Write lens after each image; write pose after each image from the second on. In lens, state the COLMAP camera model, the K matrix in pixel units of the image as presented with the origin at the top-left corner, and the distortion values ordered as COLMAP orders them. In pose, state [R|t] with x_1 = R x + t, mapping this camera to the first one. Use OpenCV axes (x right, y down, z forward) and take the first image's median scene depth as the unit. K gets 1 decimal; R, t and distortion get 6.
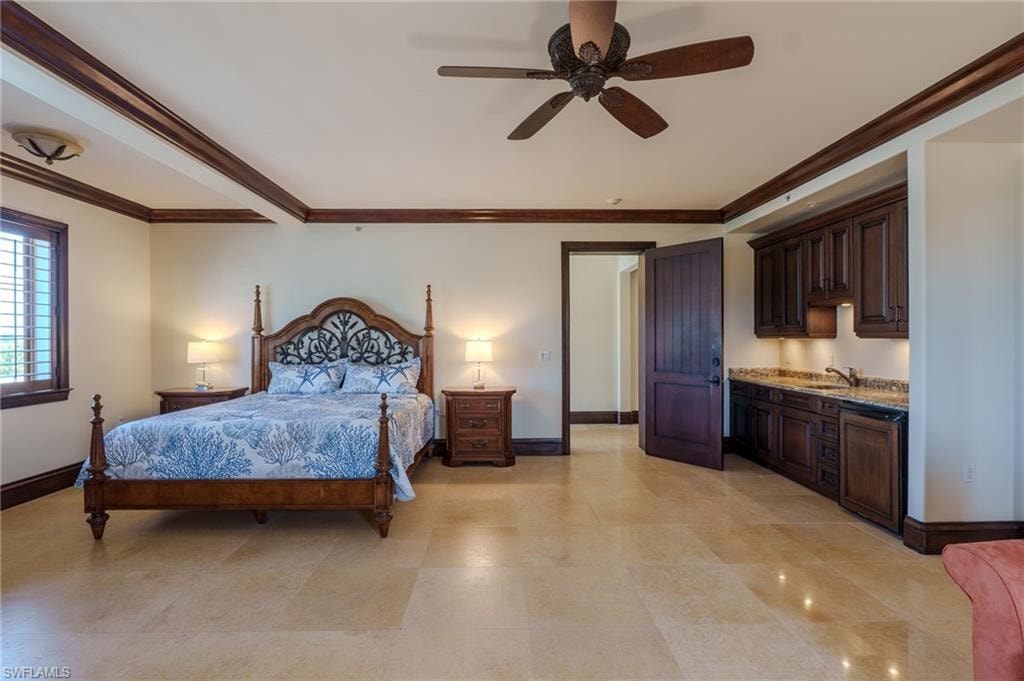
lens RADIAL K [[483.7, 0, 508.6], [0, 483.7, 339.3], [0, 0, 1]] dist [0.001721, 0.000612]
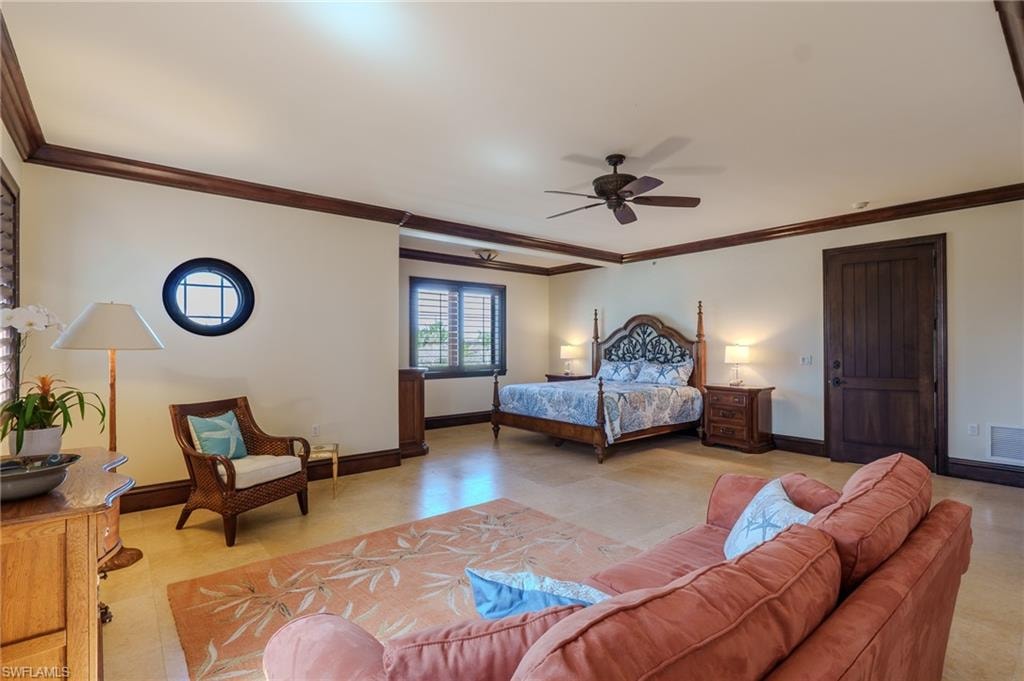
lens RADIAL K [[483.7, 0, 515.4], [0, 483.7, 345.7], [0, 0, 1]] dist [0.001721, 0.000612]
pose [[0.630830, 0.002165, -0.775918, 0.508087], [-0.000151, 0.999996, 0.002667, 0.000546], [0.775921, -0.001565, 0.630828, -0.163974]]
